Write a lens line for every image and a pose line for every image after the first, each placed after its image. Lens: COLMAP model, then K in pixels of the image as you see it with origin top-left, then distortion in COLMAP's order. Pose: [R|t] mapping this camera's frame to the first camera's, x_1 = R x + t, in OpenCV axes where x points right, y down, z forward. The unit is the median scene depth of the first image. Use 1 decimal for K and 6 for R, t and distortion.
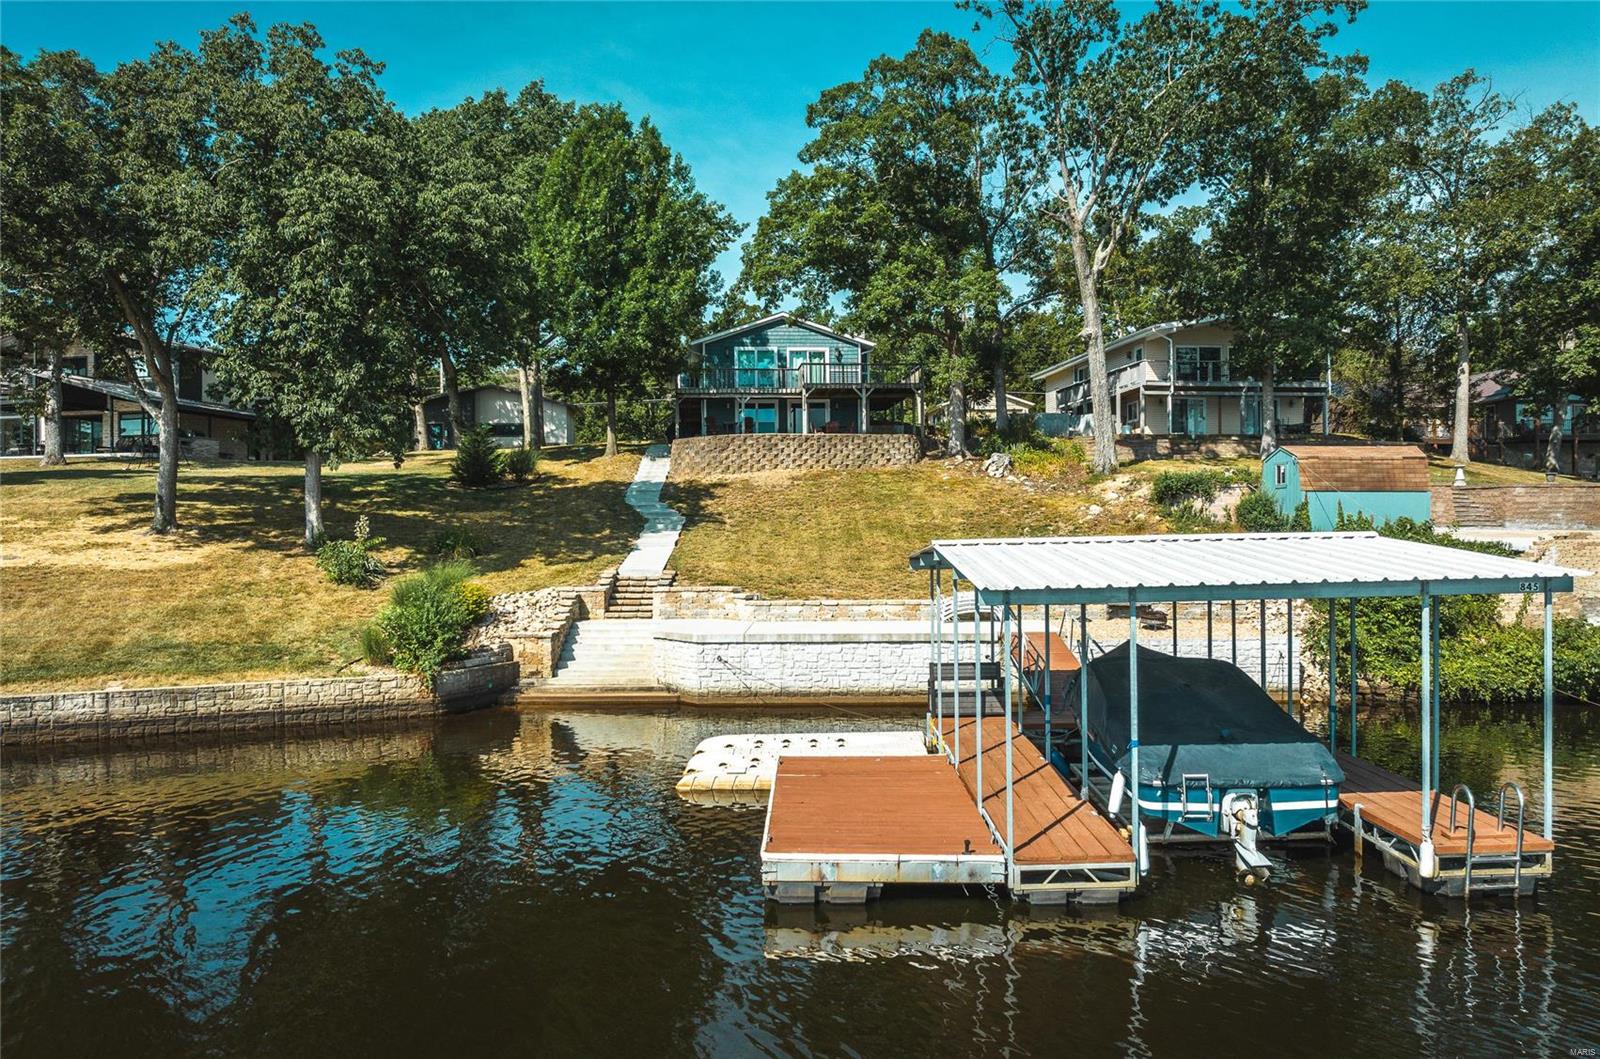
lens RADIAL K [[1114.2, 0, 800.0], [0, 1114.2, 529.5], [0, 0, 1]] dist [-0.044637, -0.001299]
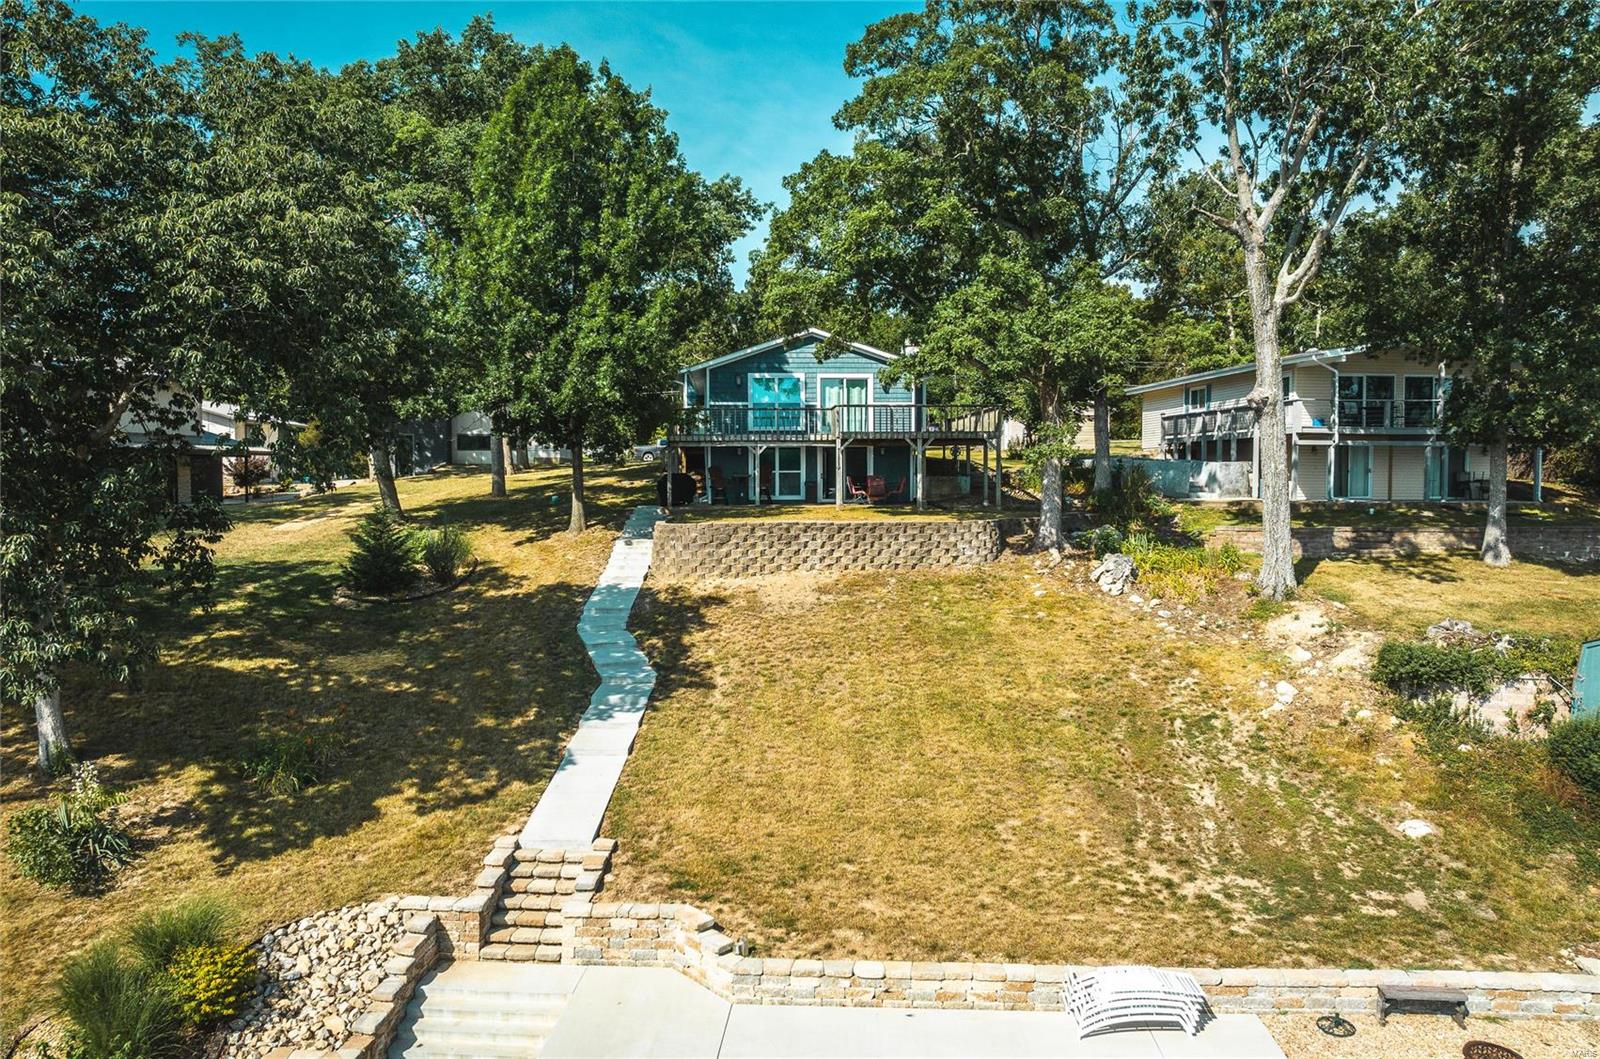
lens RADIAL K [[1114.2, 0, 800.0], [0, 1114.2, 529.5], [0, 0, 1]] dist [-0.044637, -0.001299]
pose [[0.999289, 0.010601, -0.036188, 0.006133], [-0.008925, 0.998895, 0.046152, -0.113281], [0.036637, -0.045796, 0.998279, 0.292651]]
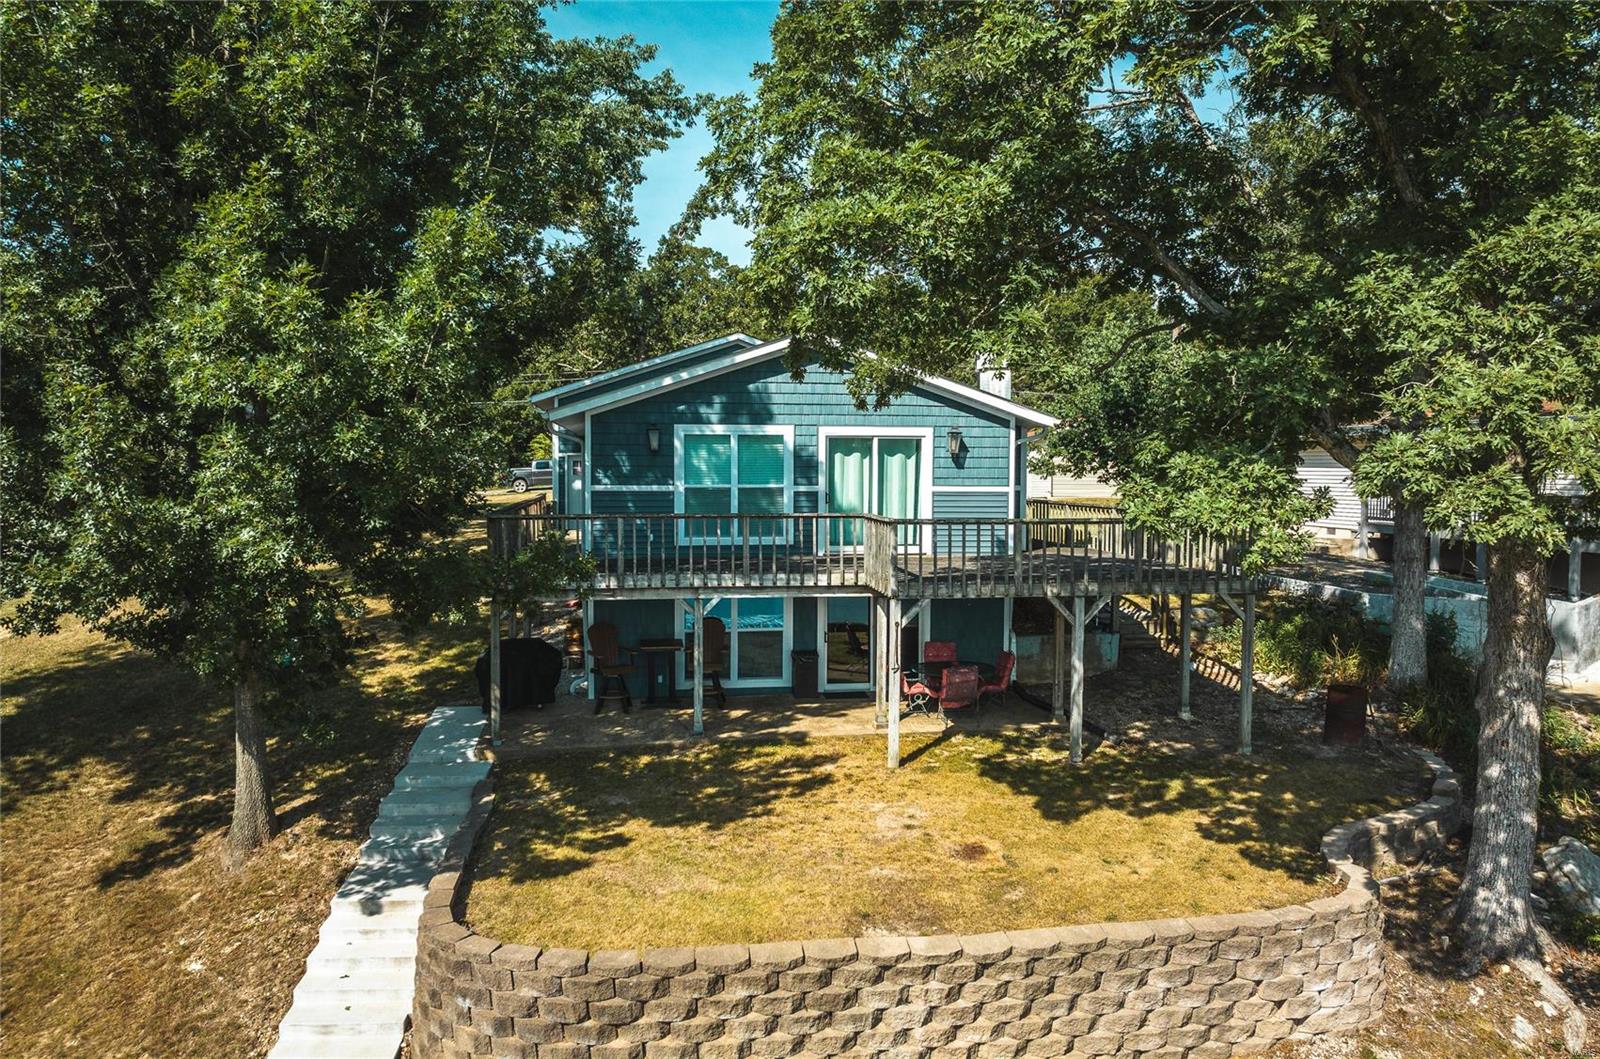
lens RADIAL K [[1114.2, 0, 800.0], [0, 1114.2, 529.5], [0, 0, 1]] dist [-0.044637, -0.001299]
pose [[0.998420, 0.014509, 0.054292, -0.045615], [-0.017657, 0.998162, 0.057967, -0.184772], [-0.053351, -0.058834, 0.996841, 0.778689]]
